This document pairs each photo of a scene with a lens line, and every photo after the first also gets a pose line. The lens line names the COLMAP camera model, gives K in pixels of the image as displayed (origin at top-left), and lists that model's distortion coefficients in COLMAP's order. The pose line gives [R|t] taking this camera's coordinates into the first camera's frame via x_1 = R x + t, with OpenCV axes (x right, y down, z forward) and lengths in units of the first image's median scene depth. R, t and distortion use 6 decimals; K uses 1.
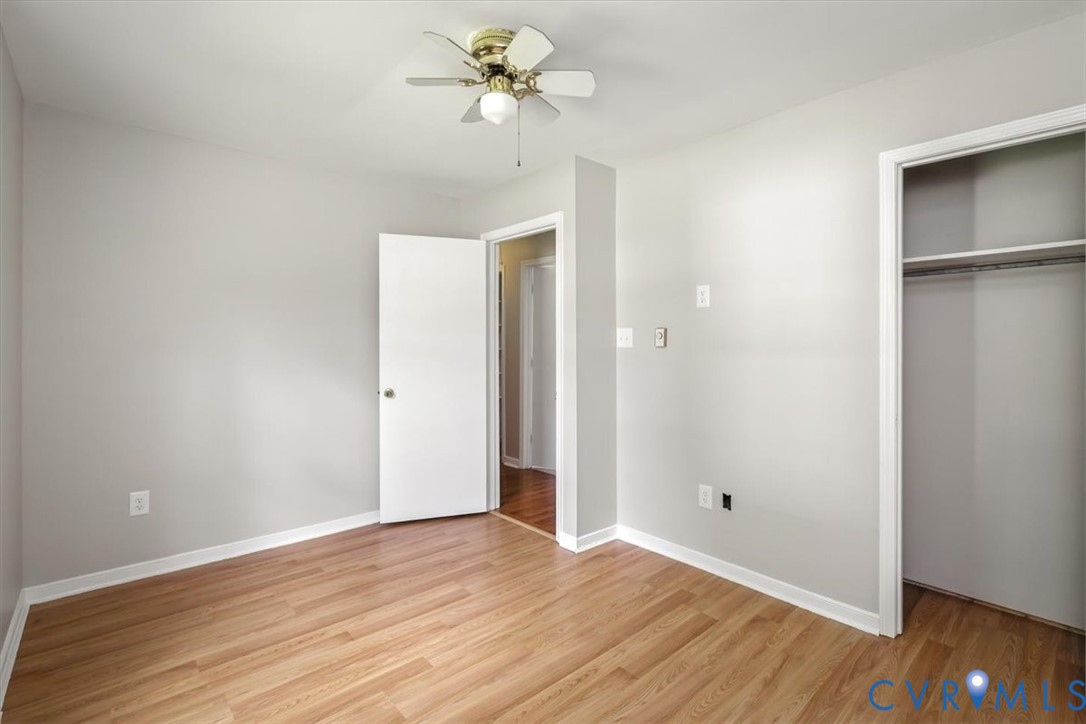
lens RADIAL K [[495.0, 0, 552.5], [0, 495.0, 352.5], [0, 0, 1]] dist [-0.002476, -0.000045]
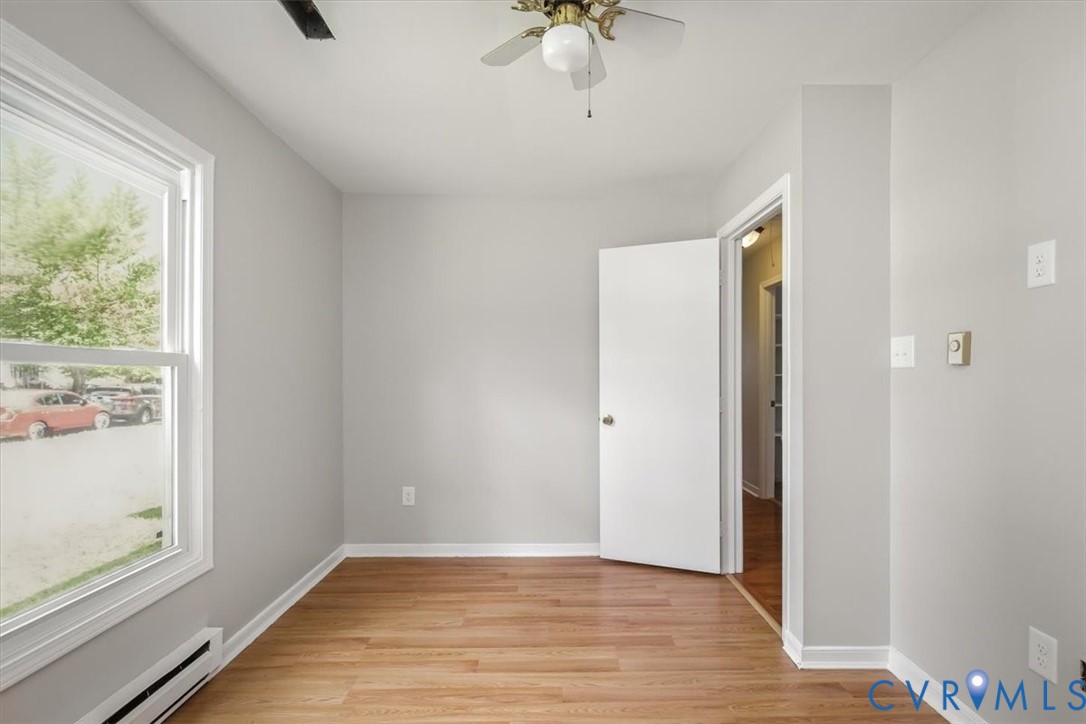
lens RADIAL K [[502.9, 0, 546.0], [0, 502.9, 383.7], [0, 0, 1]] dist [-0.002067, -0.000205]
pose [[0.755172, 0.009145, -0.655463, 0.253384], [-0.005485, 0.999956, 0.007632, 0.008835], [0.655504, -0.002169, 0.755189, 0.263780]]
